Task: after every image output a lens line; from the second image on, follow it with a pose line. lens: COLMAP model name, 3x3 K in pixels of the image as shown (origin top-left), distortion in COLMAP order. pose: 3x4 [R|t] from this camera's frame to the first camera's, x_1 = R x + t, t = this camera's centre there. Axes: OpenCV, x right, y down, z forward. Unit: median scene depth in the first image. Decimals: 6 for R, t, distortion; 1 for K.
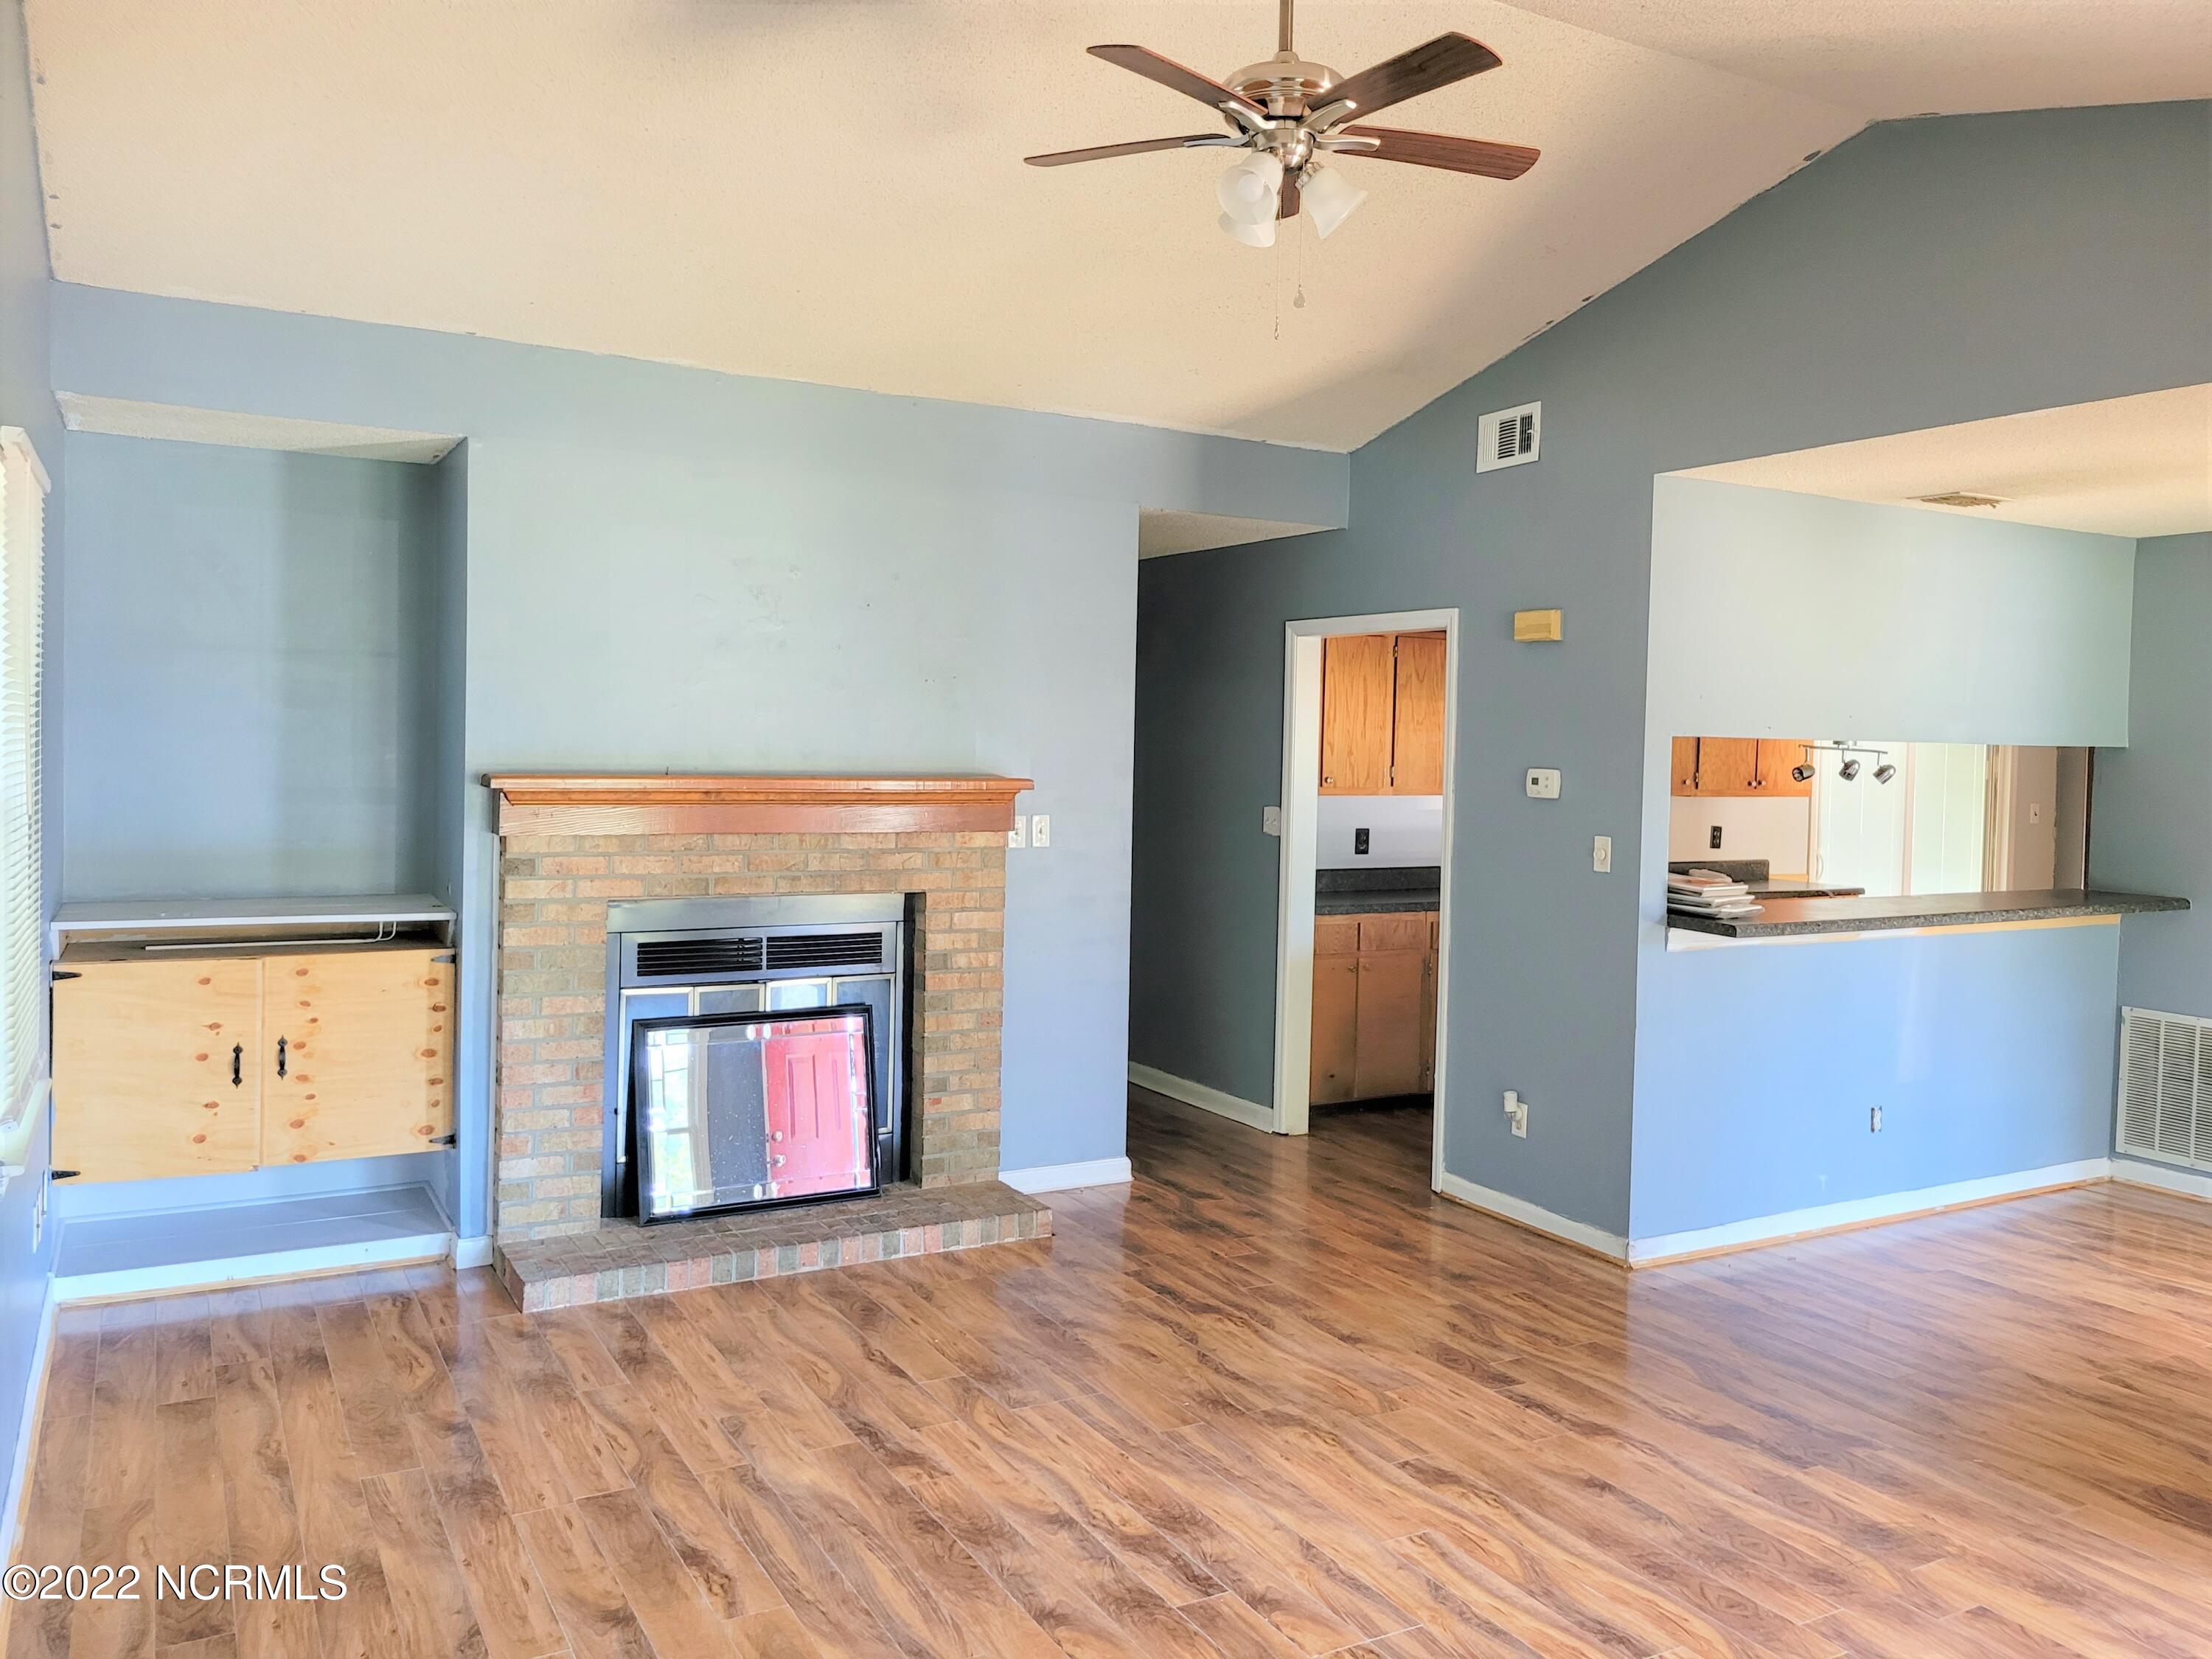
lens RADIAL K [[1670.6, 0, 1126.6], [0, 1670.6, 789.1], [0, 0, 1]] dist [0.042226, -0.041844]
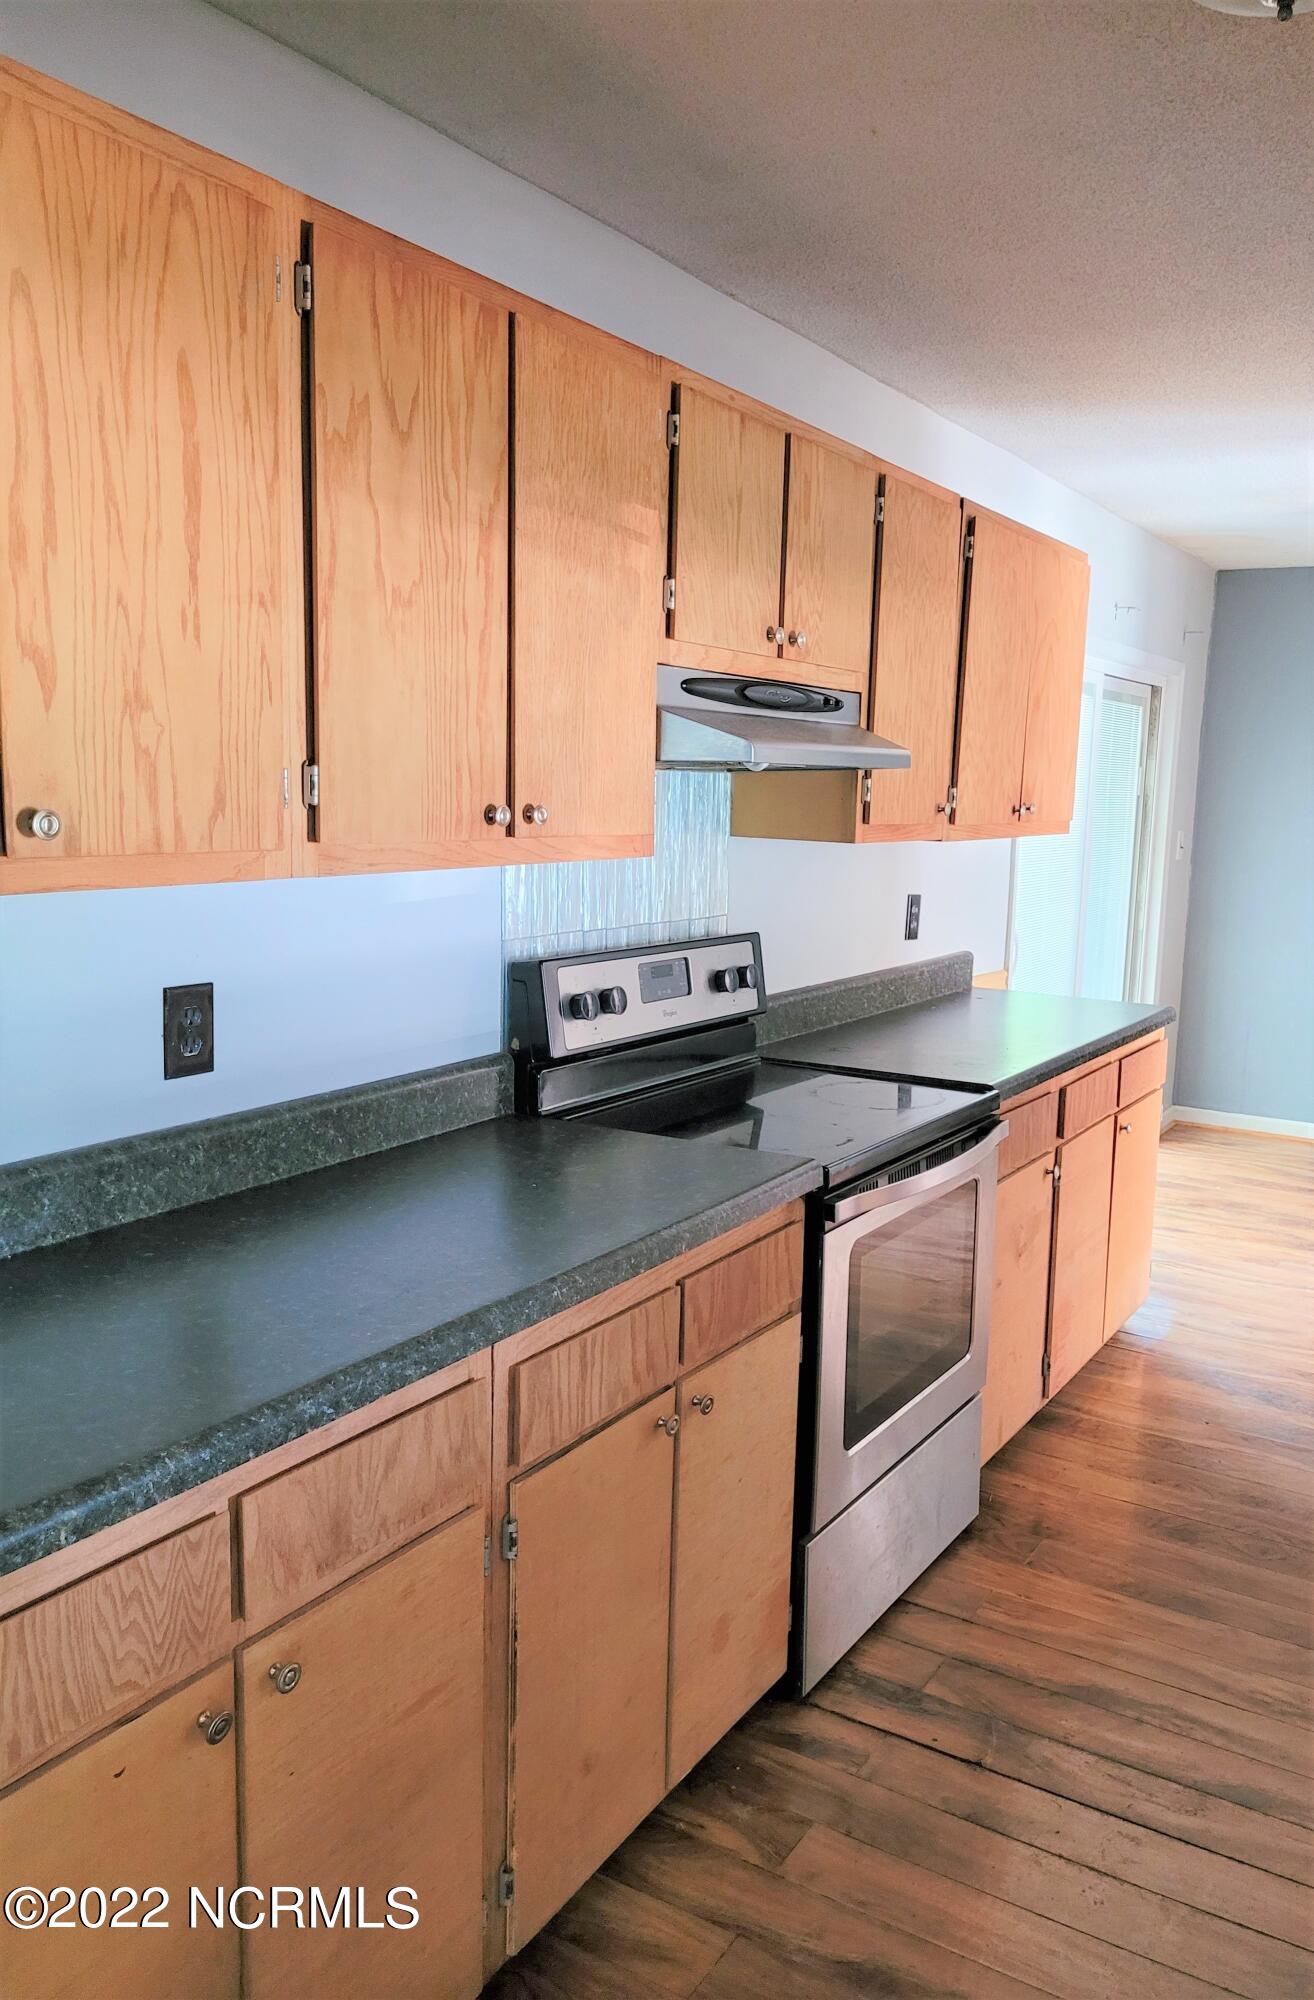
lens RADIAL K [[1538.3, 0, 743.1], [0, 1538.3, 1005.7], [0, 0, 1]] dist [0.002141, -0.000363]
pose [[0.863172, -0.073502, 0.499531, 0.158905], [0.008047, 0.991224, 0.131945, -0.012020], [-0.504845, -0.109872, 0.856189, 1.263432]]
